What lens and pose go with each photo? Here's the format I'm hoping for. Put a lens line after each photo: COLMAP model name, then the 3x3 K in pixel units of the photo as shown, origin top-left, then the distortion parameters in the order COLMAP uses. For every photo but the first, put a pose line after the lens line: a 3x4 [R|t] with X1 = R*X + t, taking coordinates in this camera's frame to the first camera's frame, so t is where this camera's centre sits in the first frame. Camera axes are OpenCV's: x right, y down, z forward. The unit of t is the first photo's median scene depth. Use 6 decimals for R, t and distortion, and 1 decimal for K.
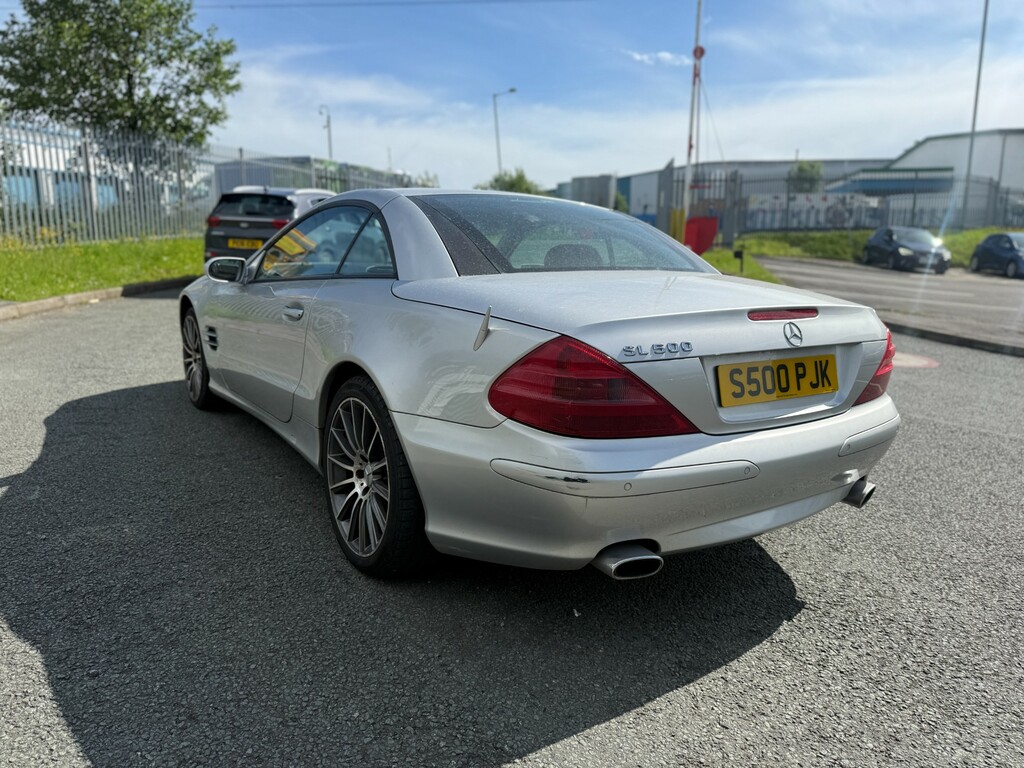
lens RADIAL K [[770.6, 0, 508.0], [0, 770.6, 388.1], [0, 0, 1]] dist [0.000962, -0.054071]
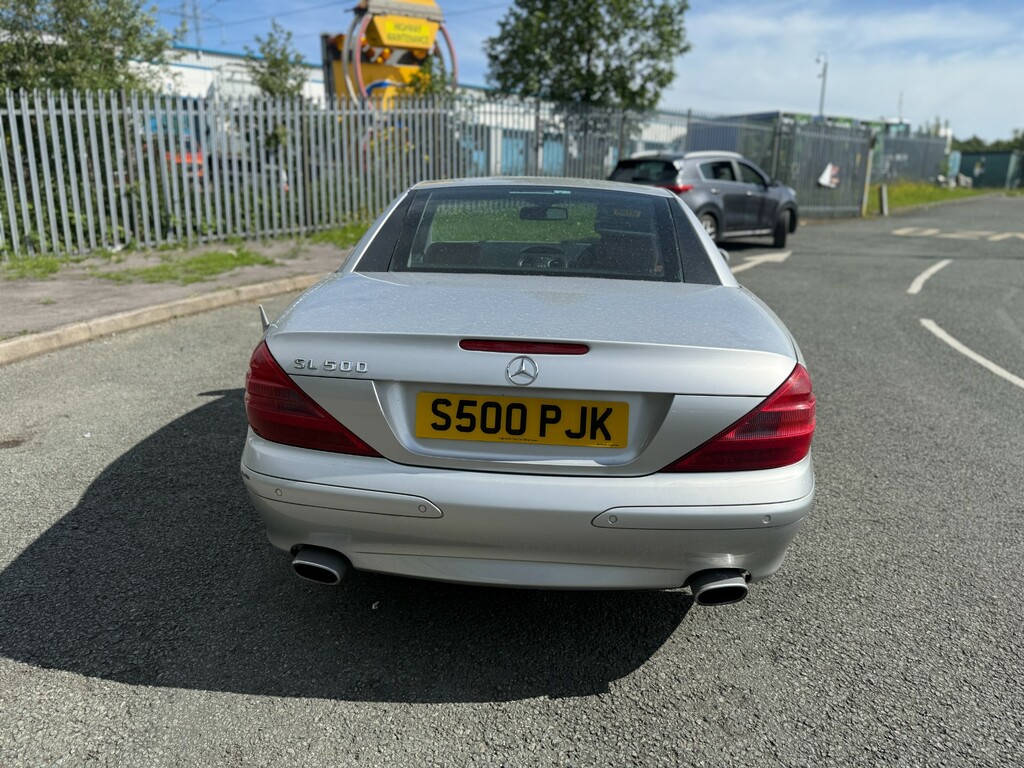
lens RADIAL K [[788.7, 0, 514.0], [0, 788.7, 369.5], [0, 0, 1]] dist [-0.003924, -0.002755]
pose [[0.776722, 0.143822, -0.613203, 0.210947], [-0.123746, 0.989451, 0.075323, -0.031883], [0.617567, 0.017376, 0.786326, 0.069203]]
